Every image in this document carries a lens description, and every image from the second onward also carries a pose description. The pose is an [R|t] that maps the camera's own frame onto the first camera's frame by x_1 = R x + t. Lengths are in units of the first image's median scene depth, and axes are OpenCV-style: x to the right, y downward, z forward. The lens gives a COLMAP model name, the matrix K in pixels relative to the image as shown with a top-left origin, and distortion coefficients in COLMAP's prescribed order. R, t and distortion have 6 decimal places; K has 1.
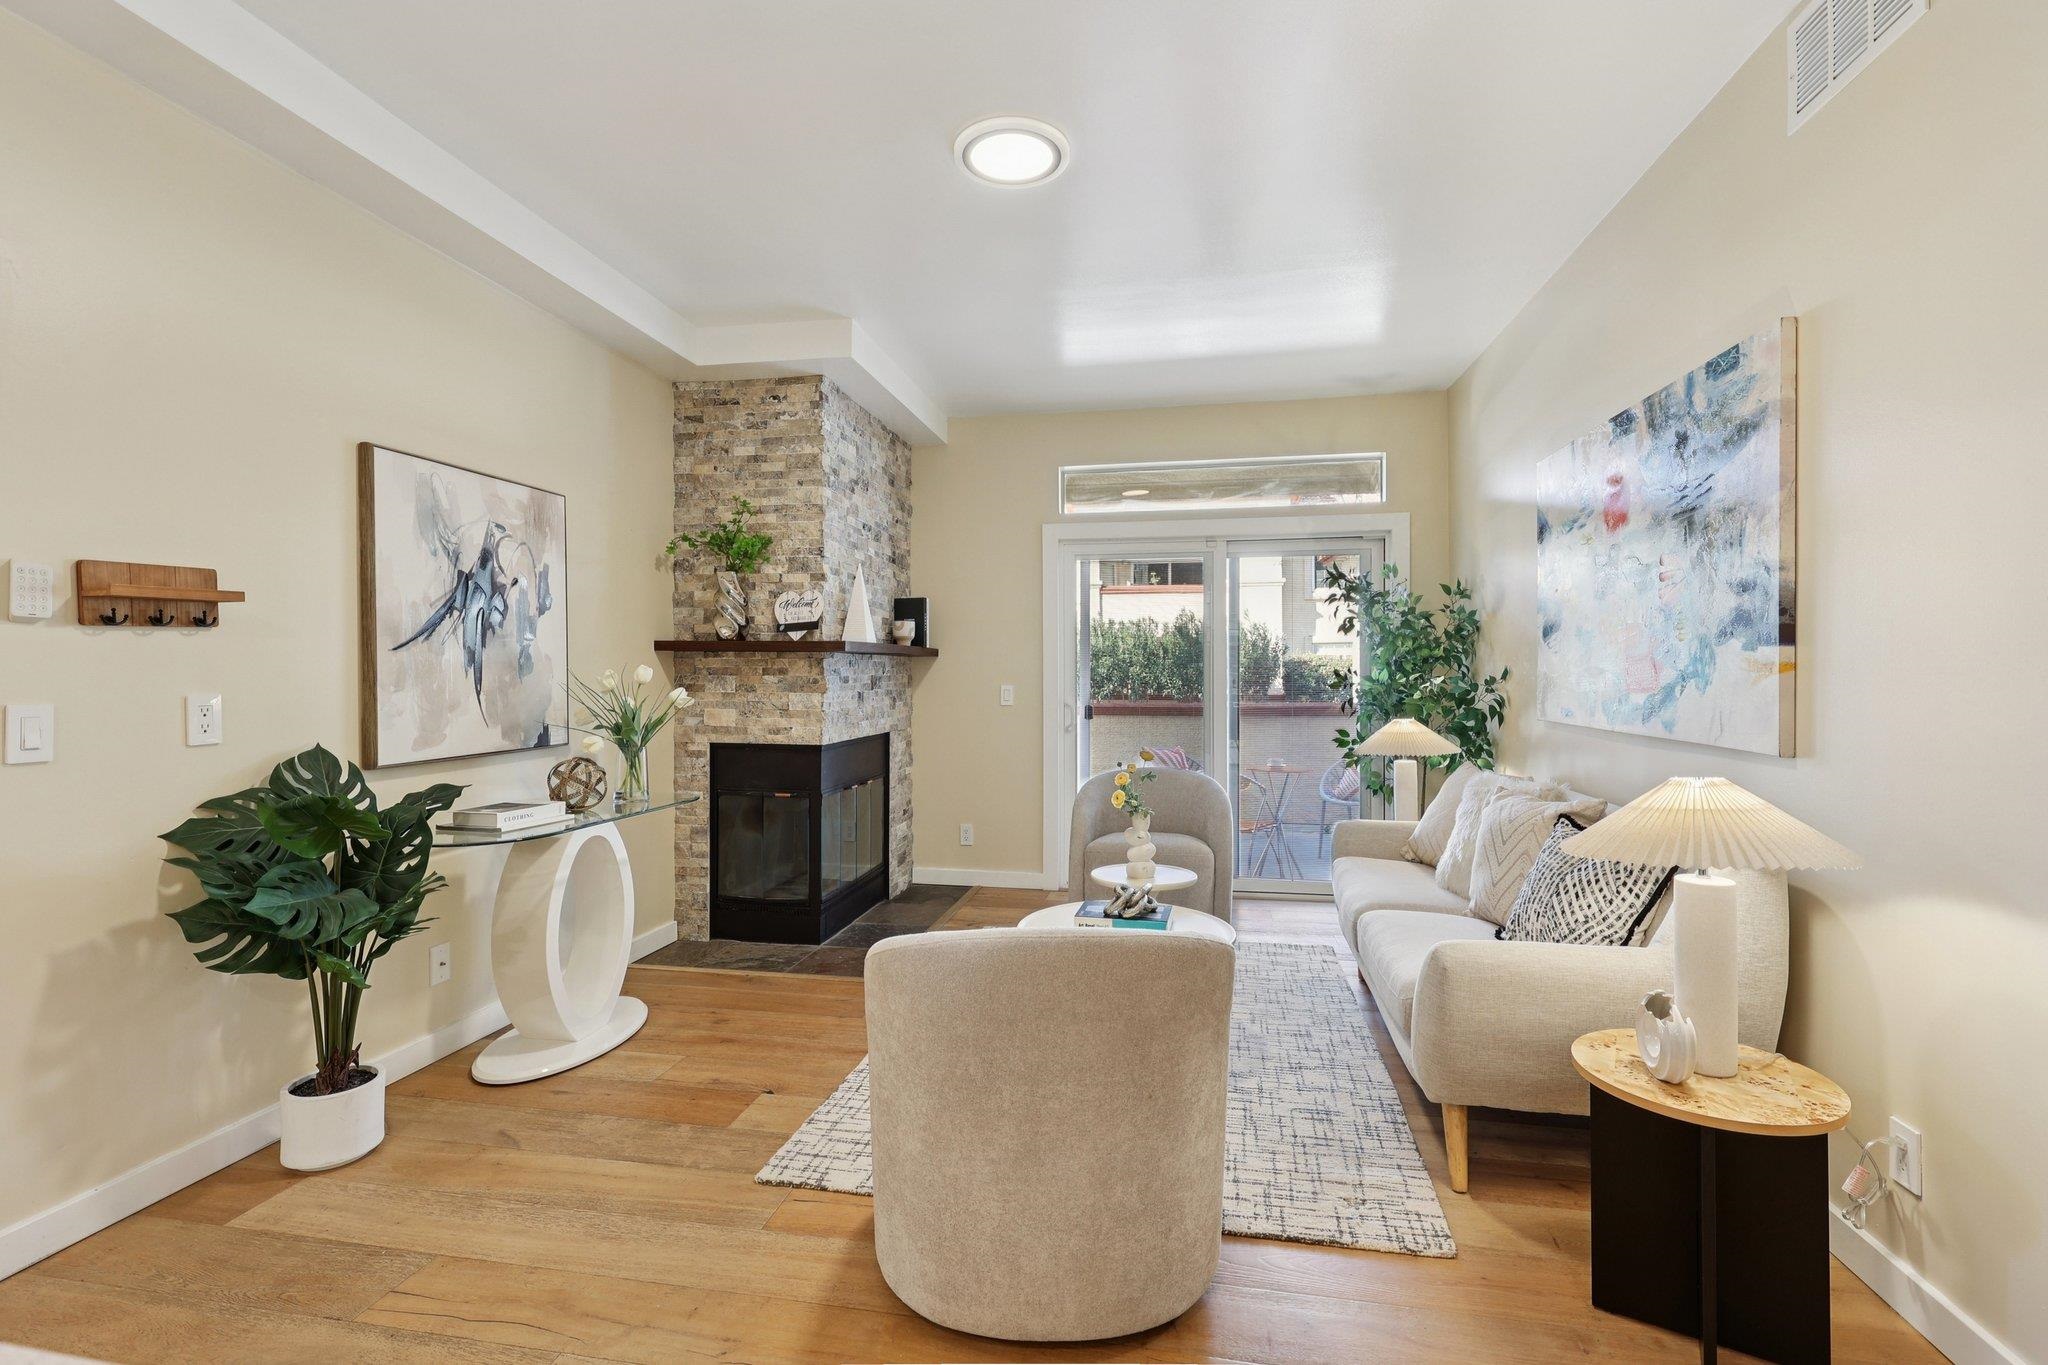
lens RADIAL K [[934.9, 0, 1028.2], [0, 934.9, 679.6], [0, 0, 1]] dist [-0.028480, 0.007831]
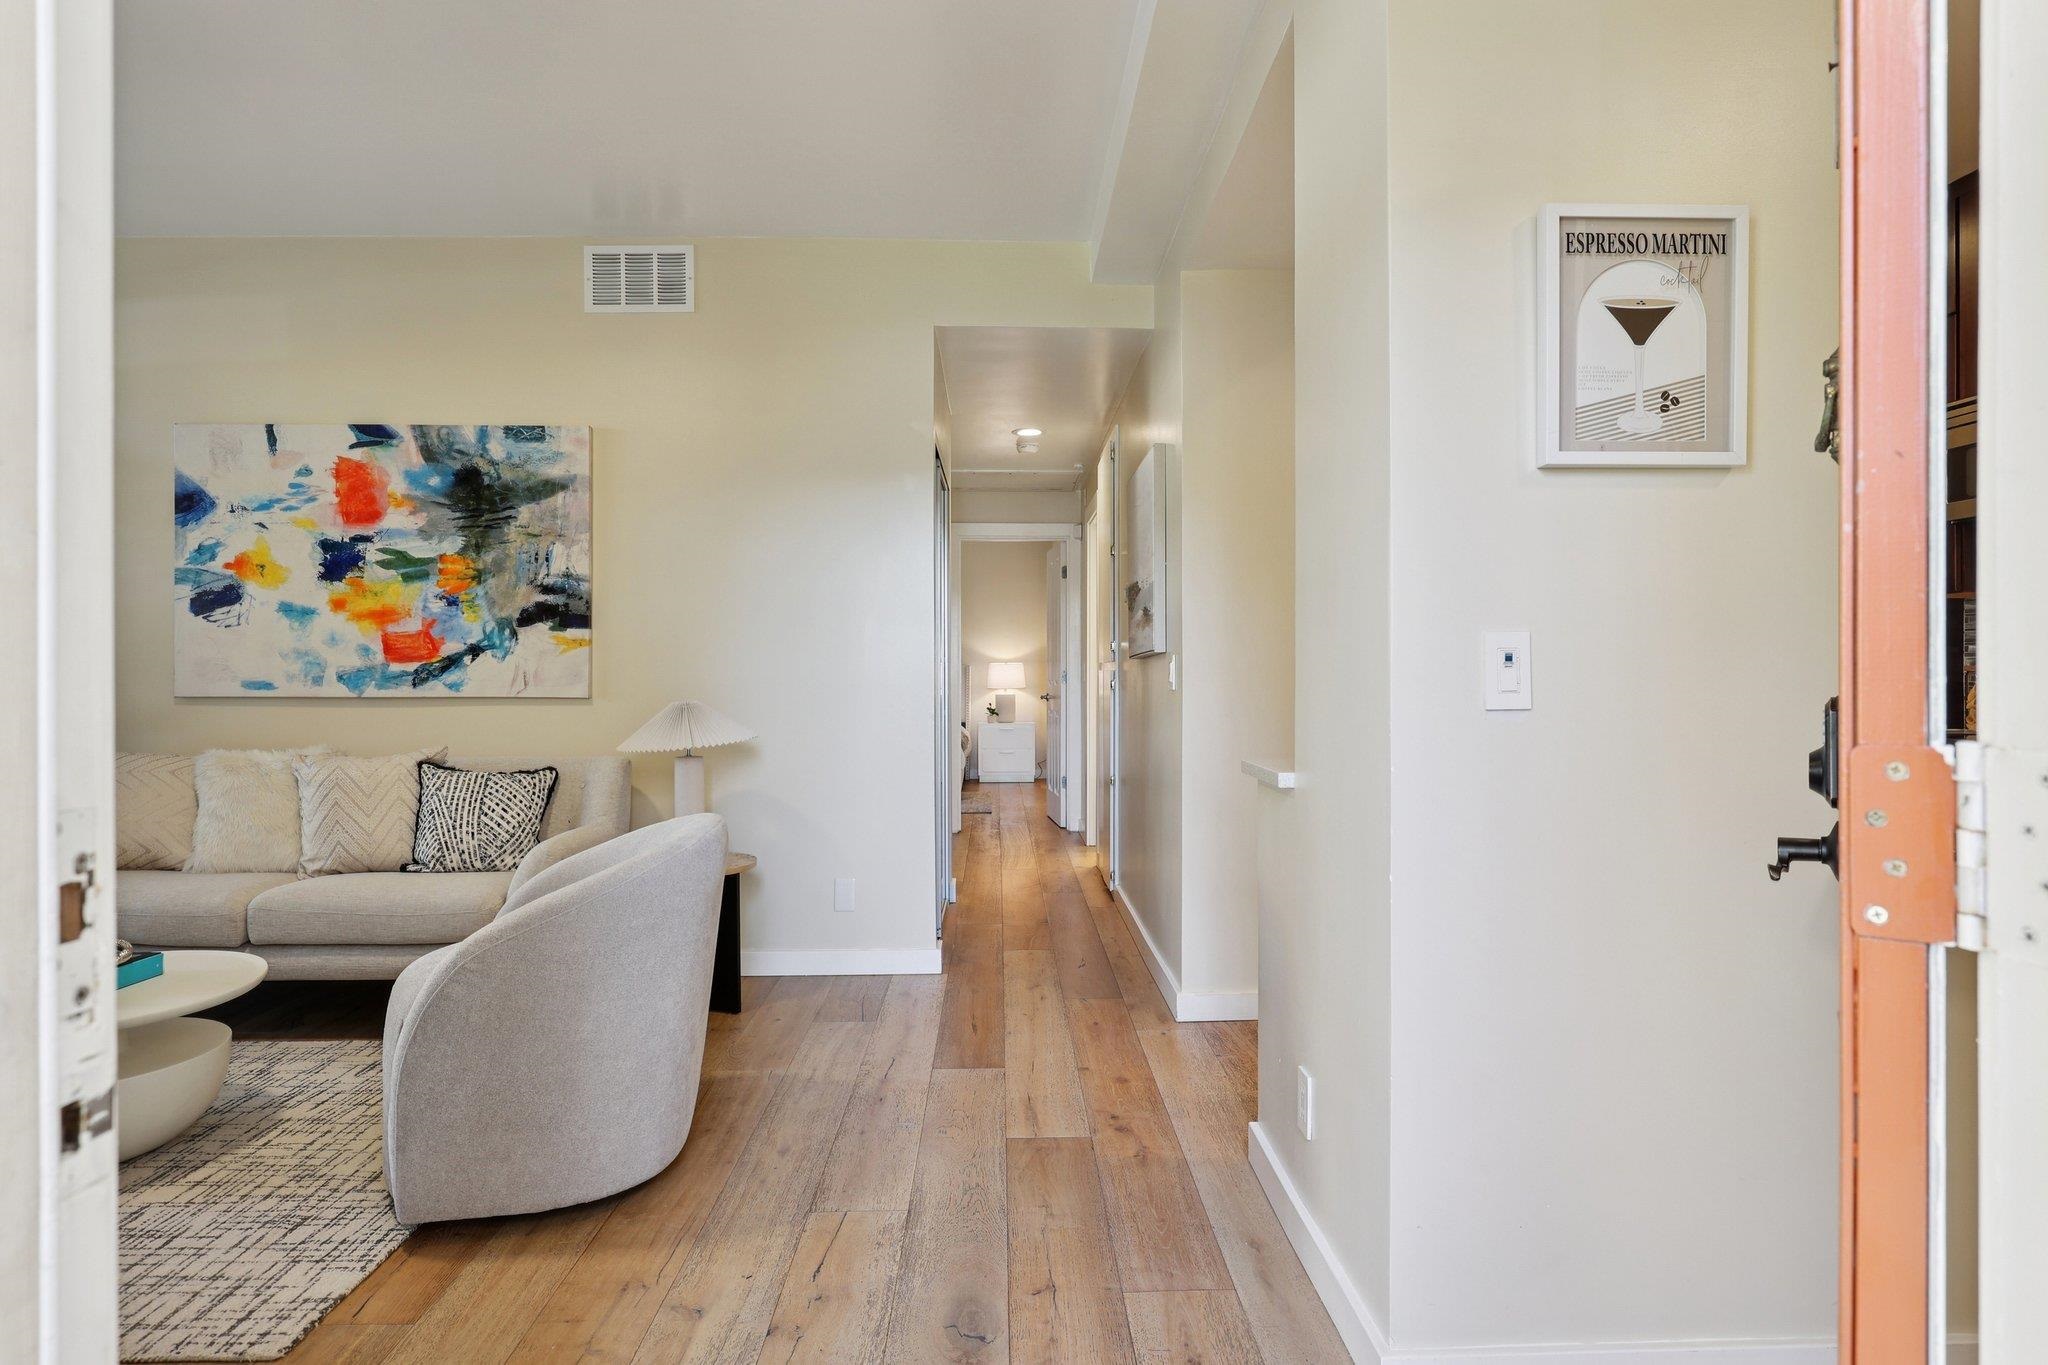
lens RADIAL K [[1187.2, 0, 1026.2], [0, 1187.2, 671.4], [0, 0, 1]] dist [-0.012399, 0.012838]
pose [[-0.201752, -0.009806, 0.979387, -1.202066], [0.010180, 0.999875, 0.012108, 0.018184], [-0.979384, 0.012413, -0.201627, 0.585589]]
